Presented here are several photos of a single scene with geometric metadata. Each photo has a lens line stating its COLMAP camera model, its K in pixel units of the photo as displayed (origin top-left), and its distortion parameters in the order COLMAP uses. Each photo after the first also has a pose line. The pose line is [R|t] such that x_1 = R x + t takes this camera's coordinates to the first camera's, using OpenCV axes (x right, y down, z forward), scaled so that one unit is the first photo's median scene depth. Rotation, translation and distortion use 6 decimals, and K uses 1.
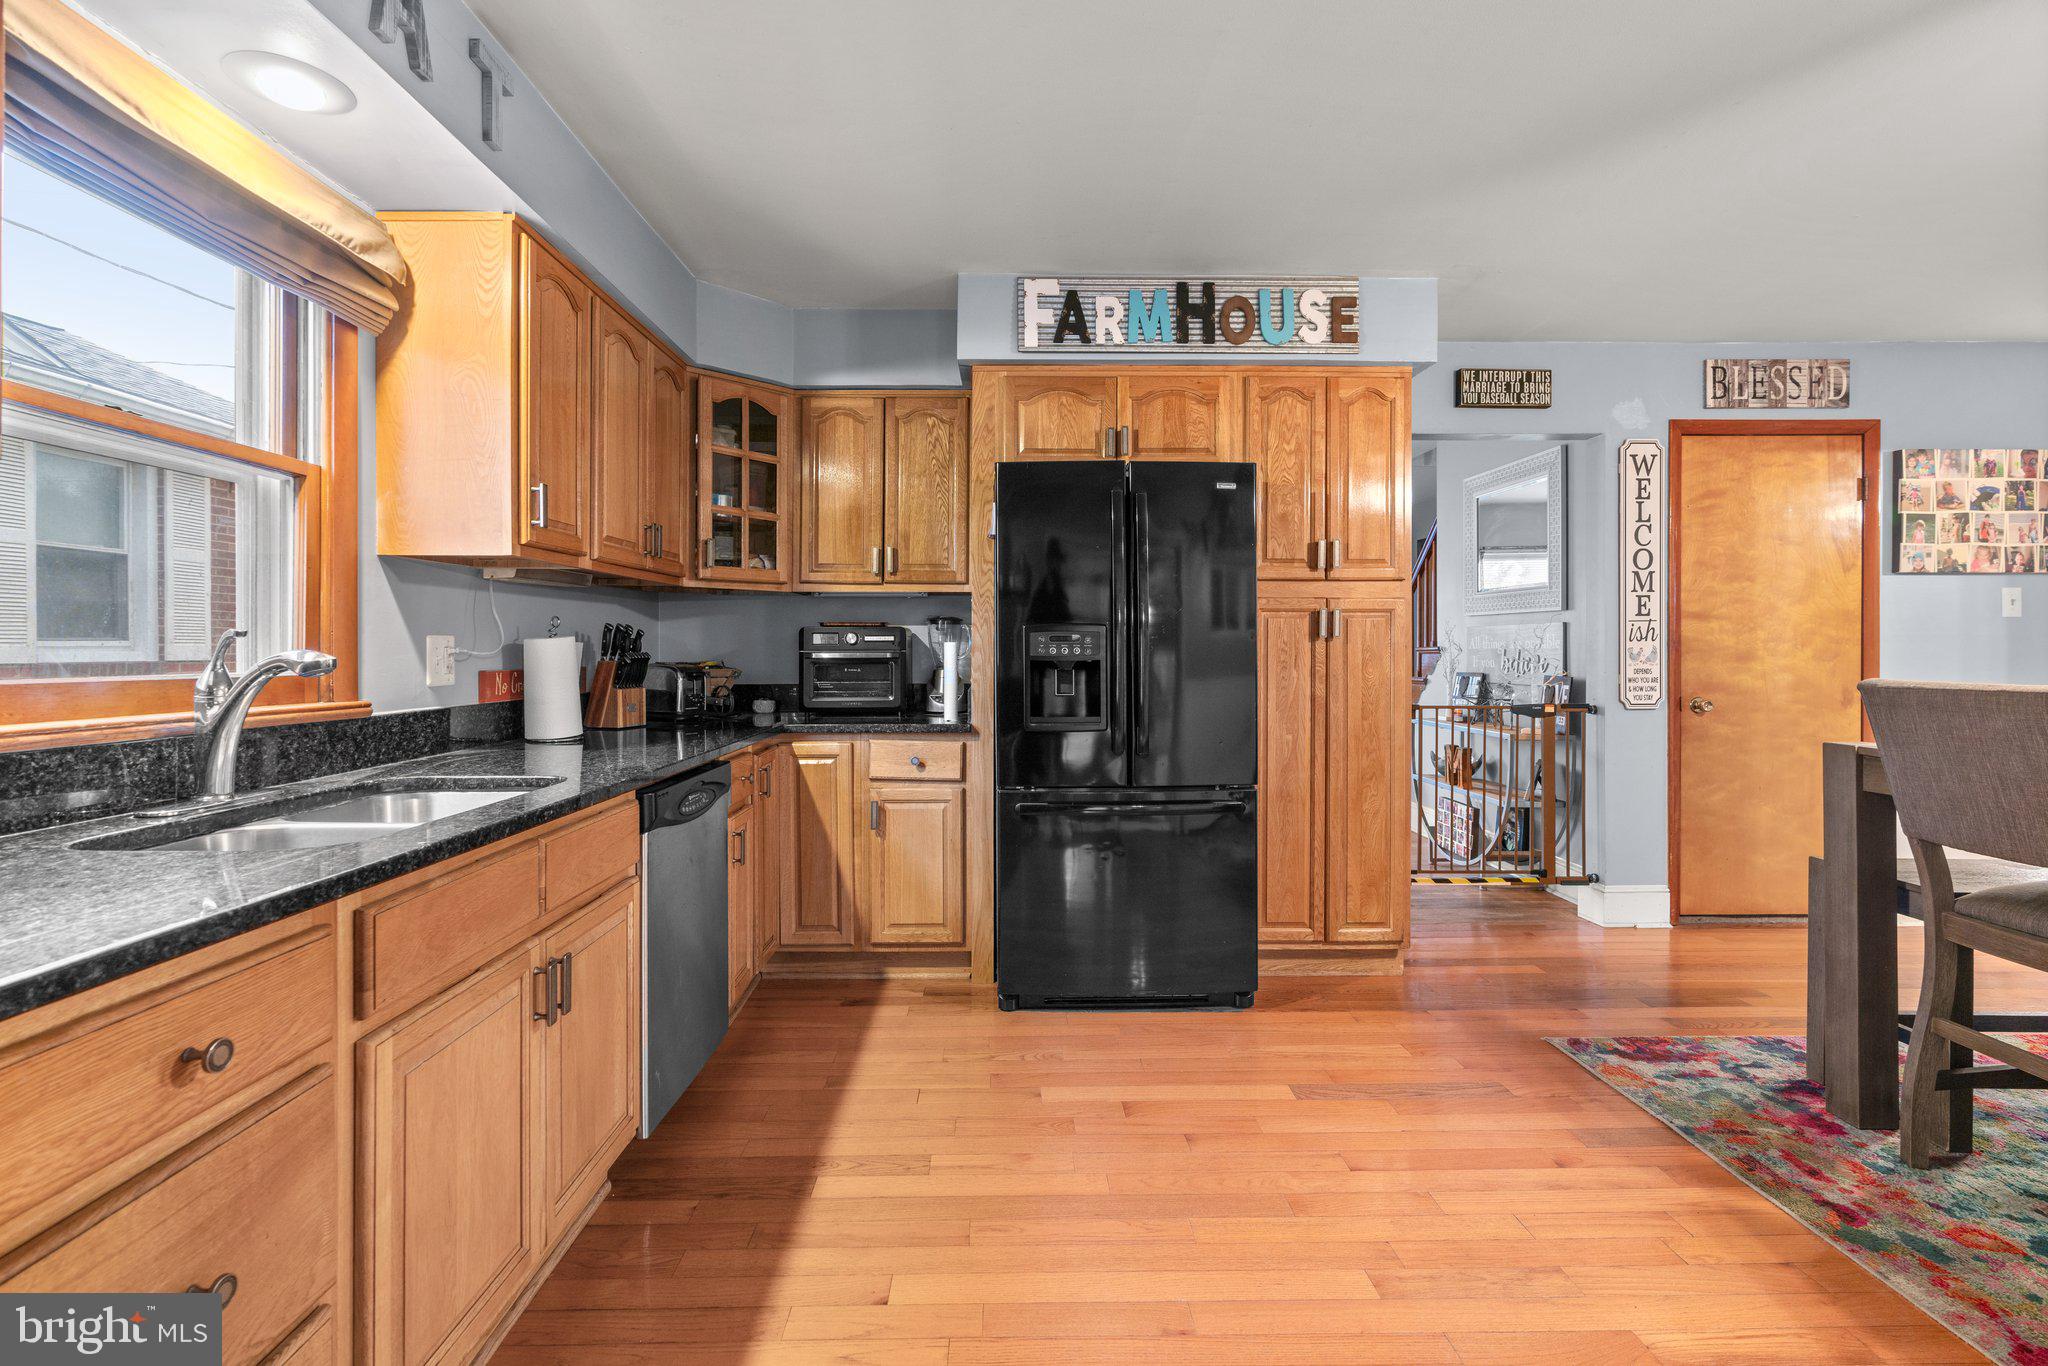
lens RADIAL K [[944.8, 0, 1011.3], [0, 944.8, 650.7], [0, 0, 1]] dist [-0.010615, 0.007250]
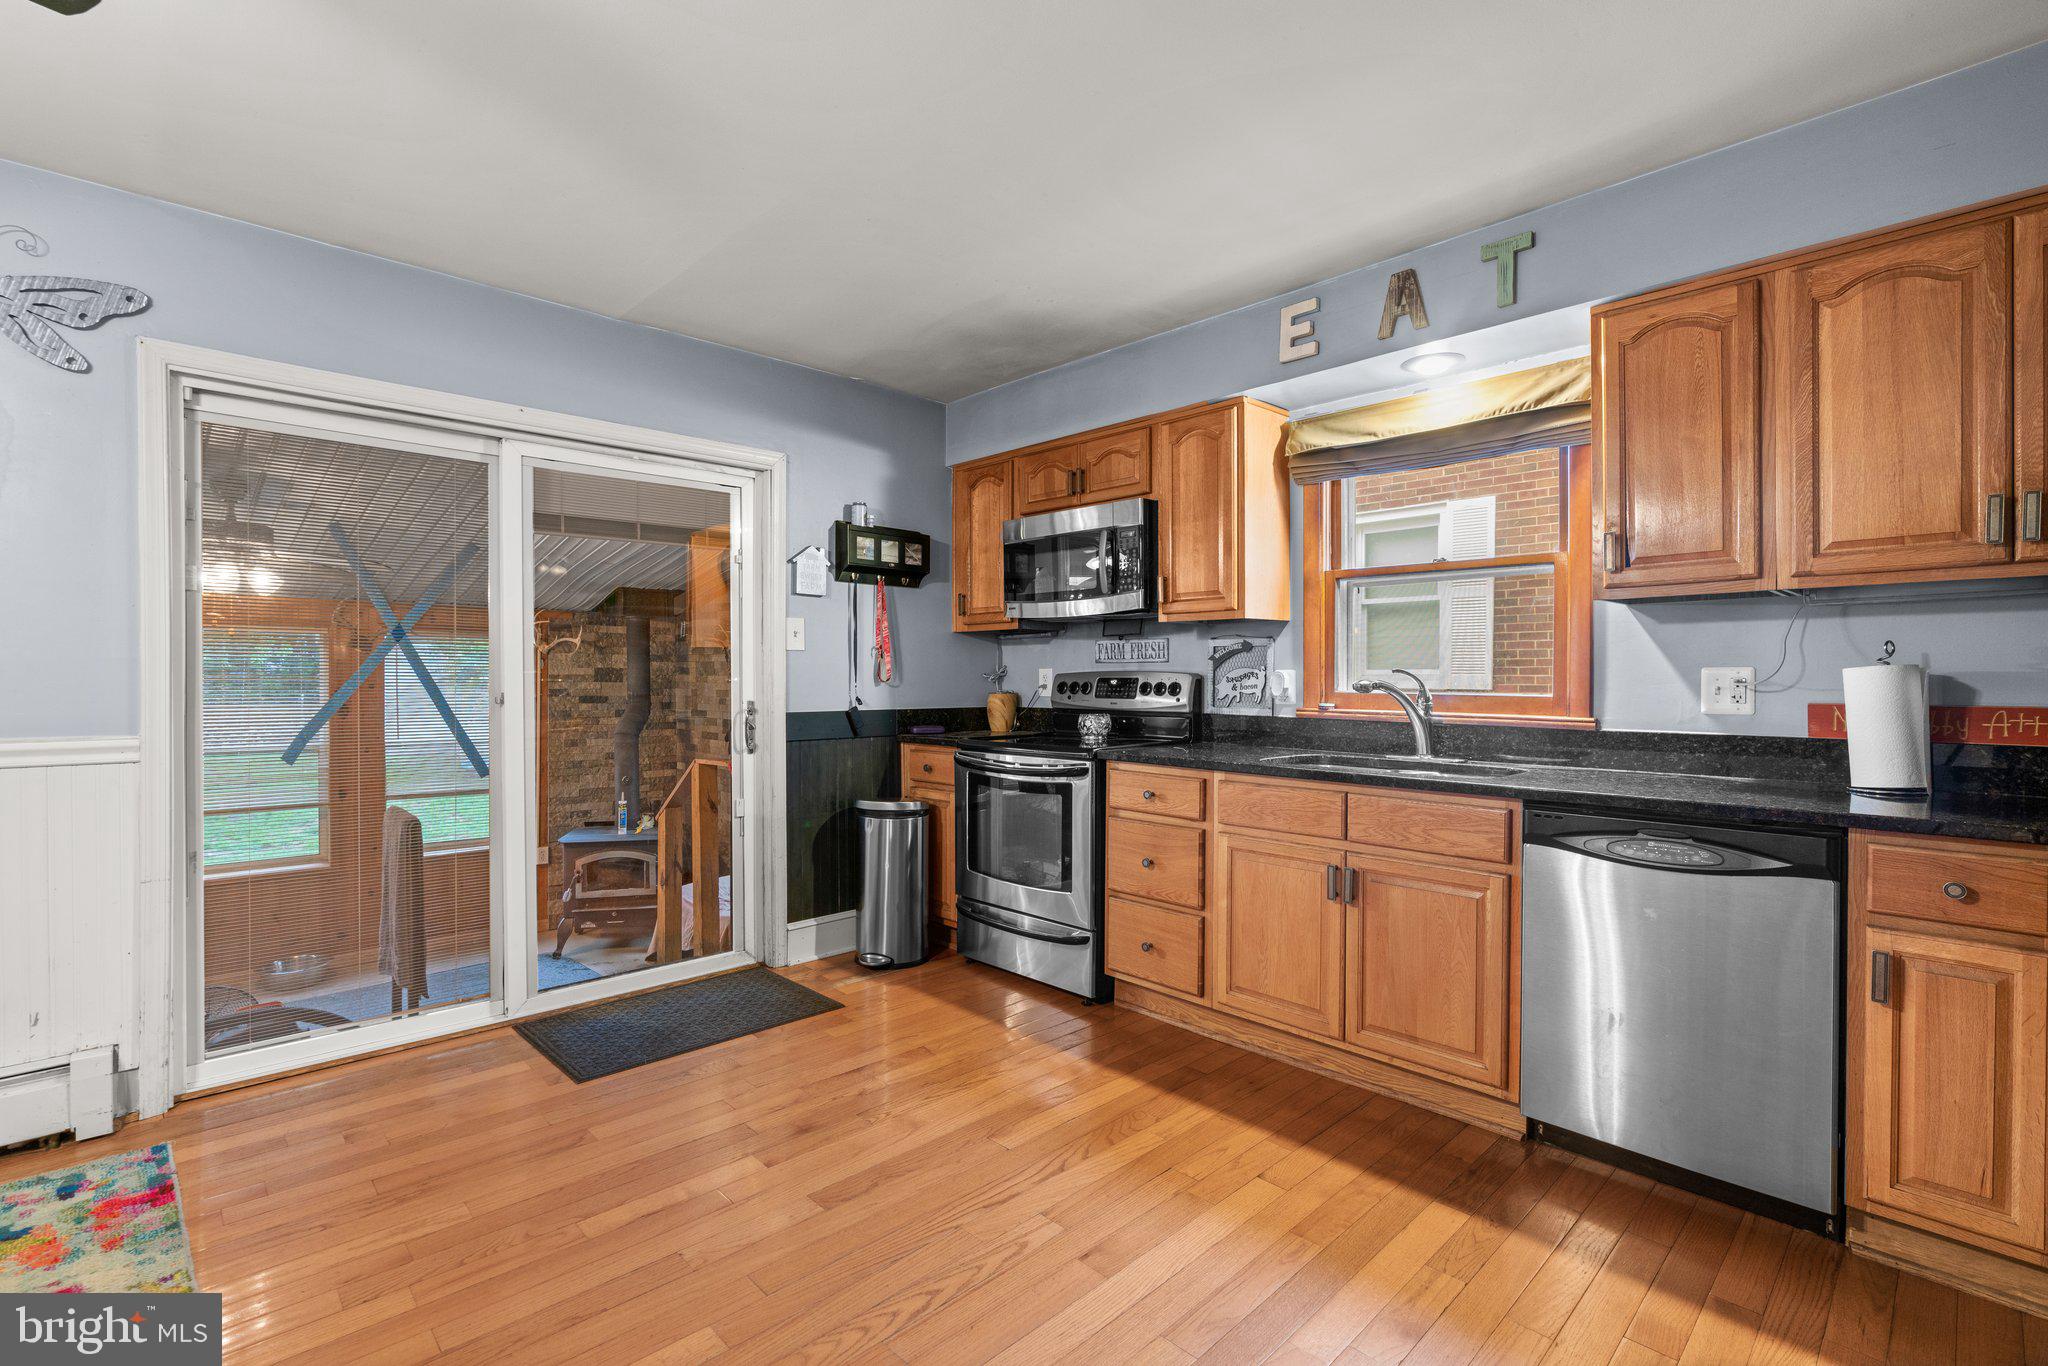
lens RADIAL K [[924.8, 0, 1012.4], [0, 924.8, 684.0], [0, 0, 1]] dist [-0.012695, 0.005877]
pose [[-0.736653, 0.006304, -0.676241, 0.528808], [-0.002519, 0.999924, 0.012065, -0.005016], [0.676266, 0.010591, -0.736581, 0.913123]]
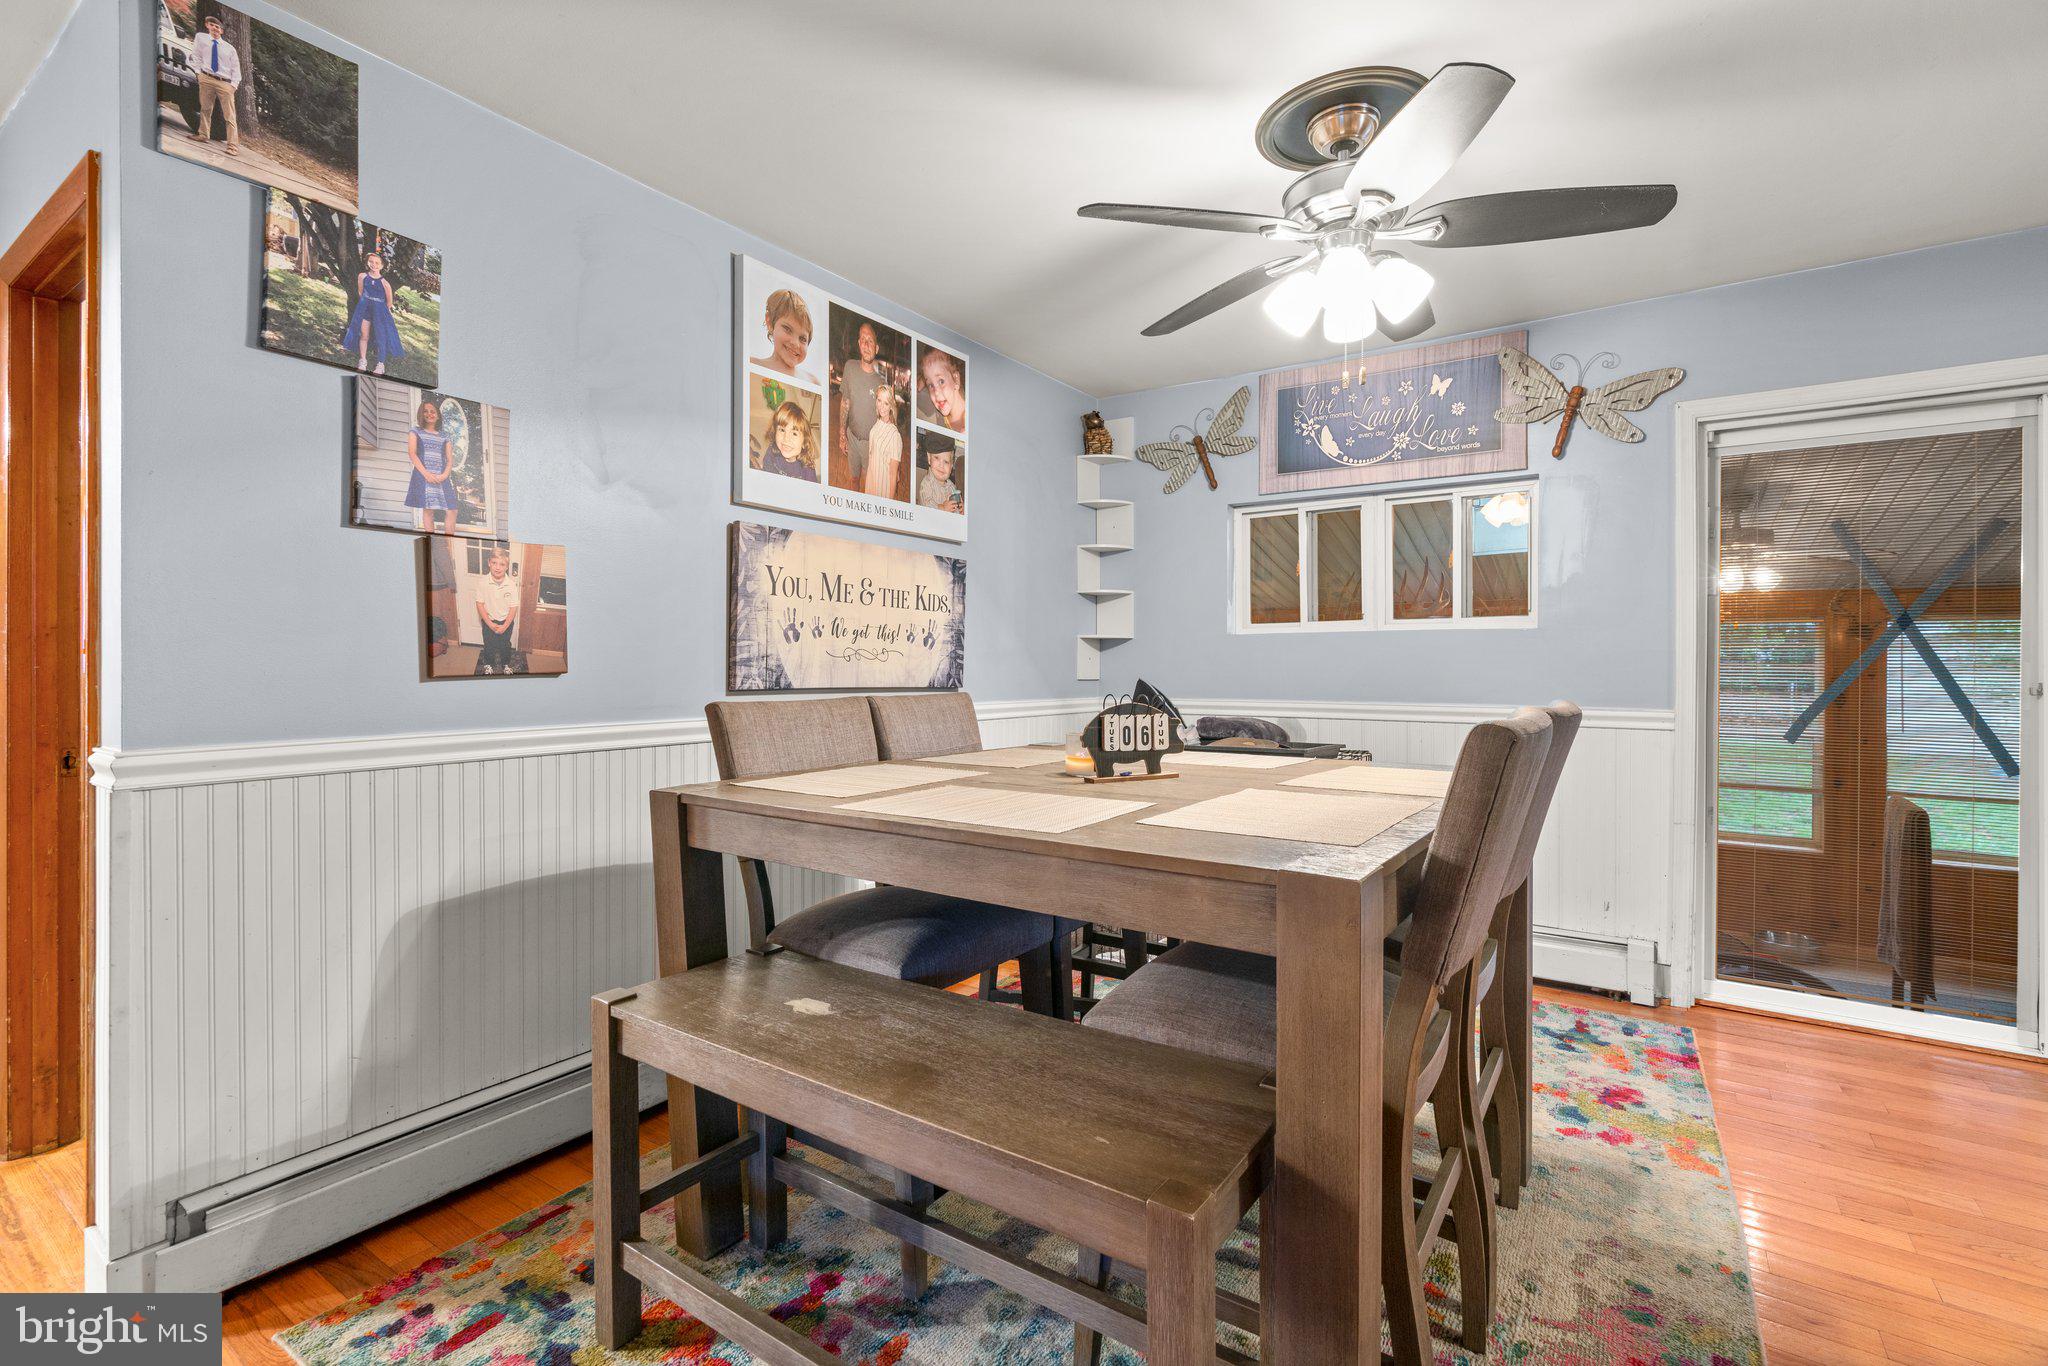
lens RADIAL K [[918.4, 0, 1026.8], [0, 918.4, 668.7], [0, 0, 1]] dist [-0.013304, 0.005095]
pose [[-0.818714, -0.002065, 0.574198, 0.554191], [0.002044, 0.999977, 0.006510, -0.003631], [-0.574199, 0.006504, -0.818690, 1.072112]]
